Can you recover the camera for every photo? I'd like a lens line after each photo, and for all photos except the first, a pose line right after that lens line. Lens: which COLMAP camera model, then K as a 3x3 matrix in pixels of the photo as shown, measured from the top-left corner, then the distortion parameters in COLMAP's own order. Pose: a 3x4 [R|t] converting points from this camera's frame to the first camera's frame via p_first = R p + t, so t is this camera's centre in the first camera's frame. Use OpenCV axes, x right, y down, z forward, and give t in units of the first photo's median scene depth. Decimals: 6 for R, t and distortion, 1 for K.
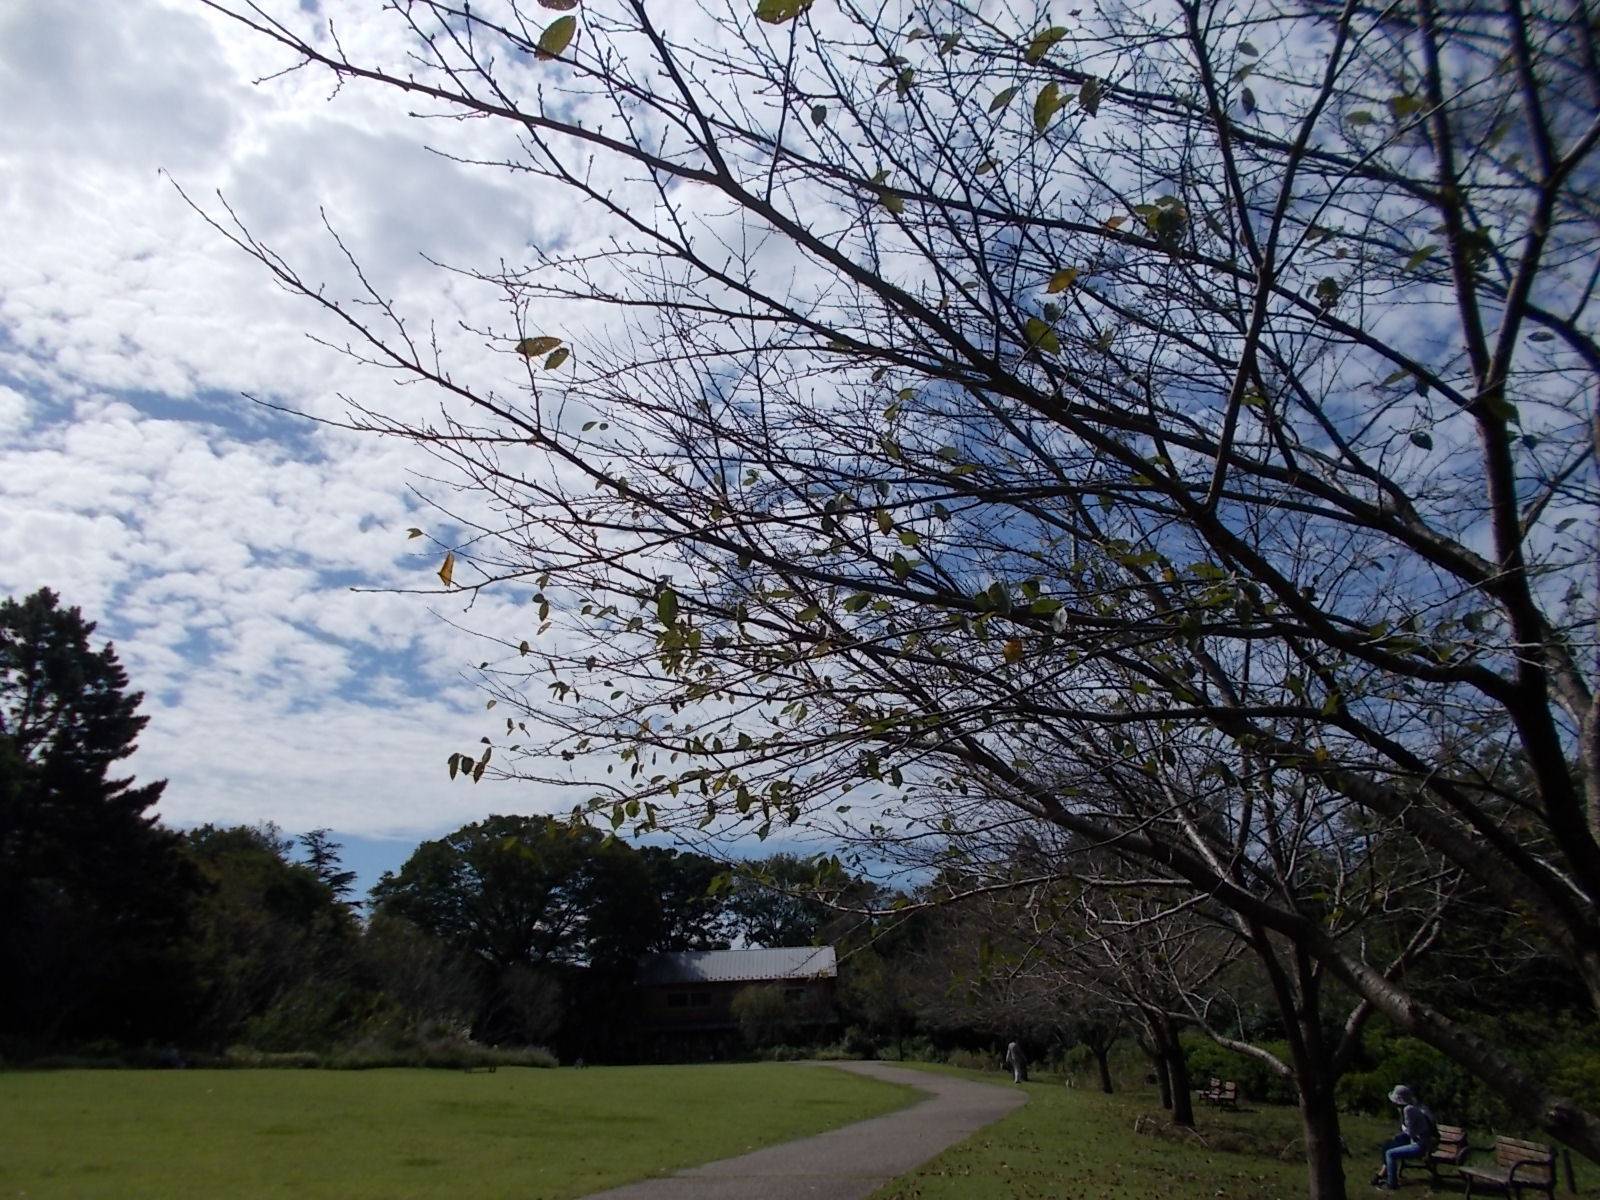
lens RADIAL K [[1218.7, 0, 788.3], [0, 1218.7, 598.2], [0, 0, 1]] dist [0.000750, -0.016643]
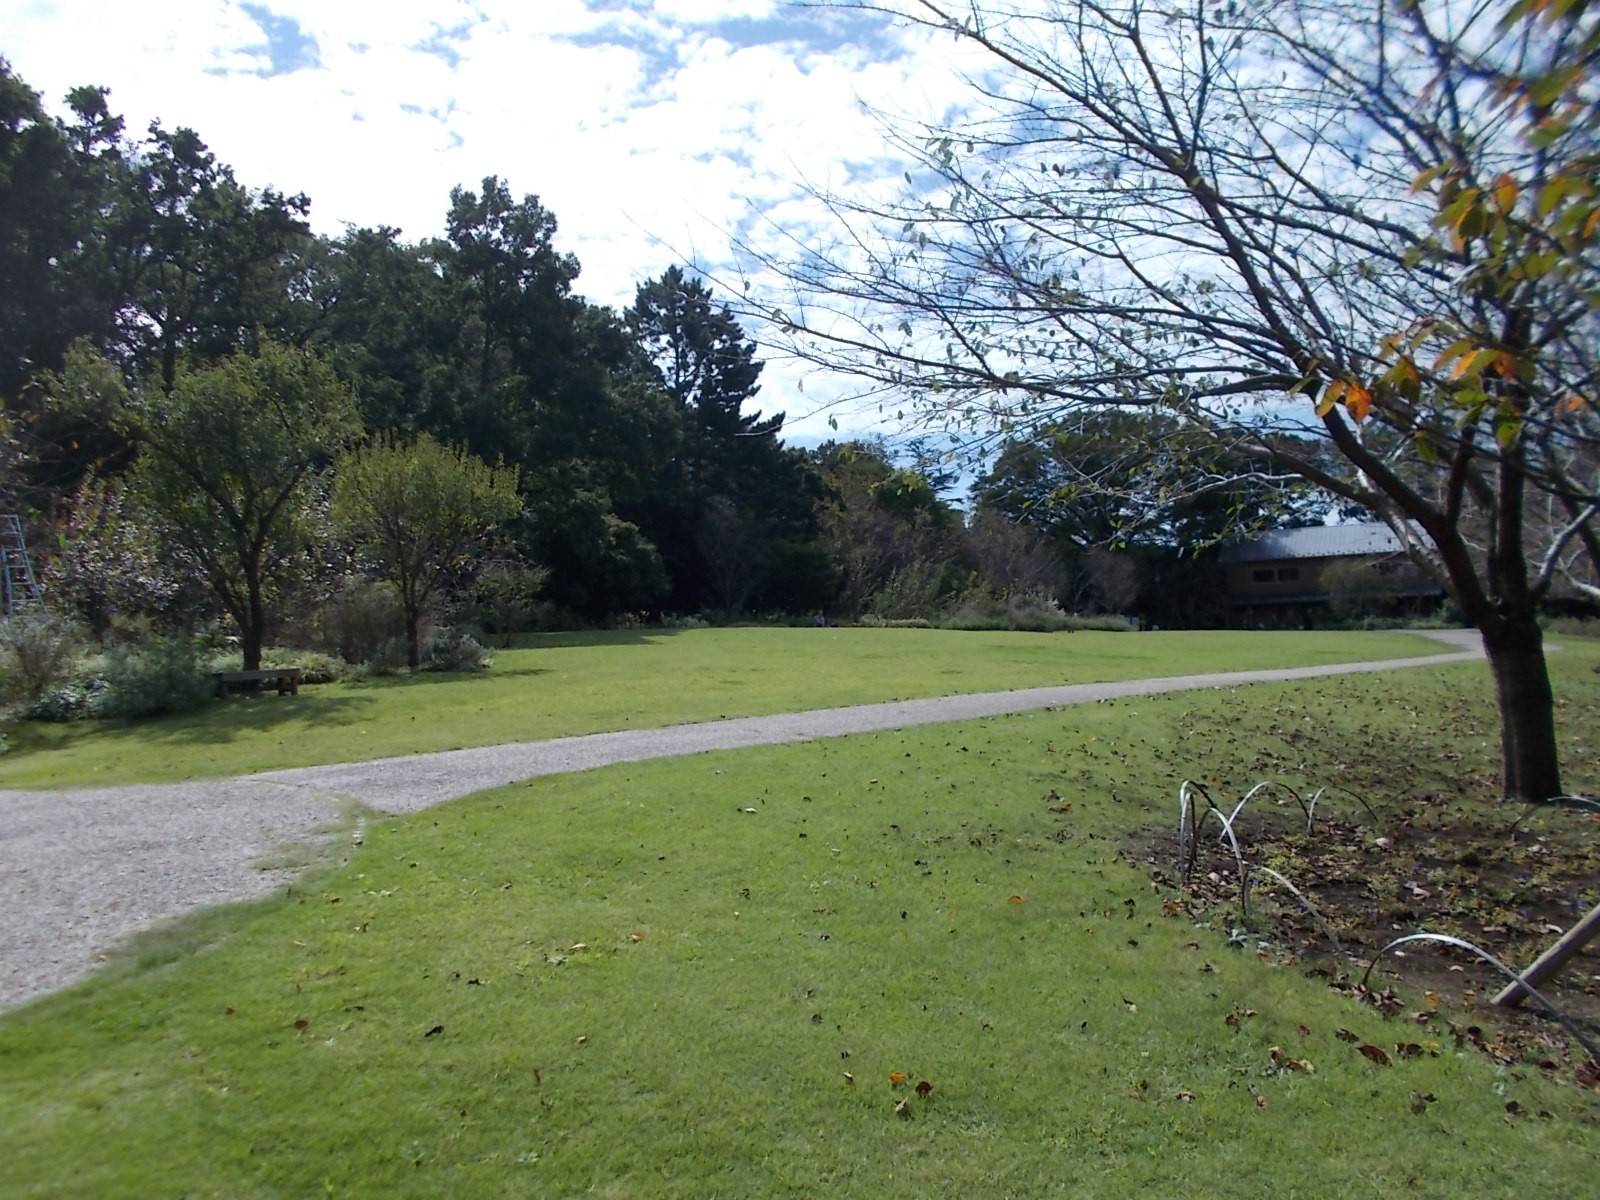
lens RADIAL K [[1218.7, 0, 802.8], [0, 1218.7, 612.6], [0, 0, 1]] dist [0.000750, -0.016643]
pose [[0.886114, -0.000491, -0.463467, 0.066430], [0.158073, 0.940359, 0.301226, -0.024103], [0.435678, -0.340182, 0.833343, -0.077471]]
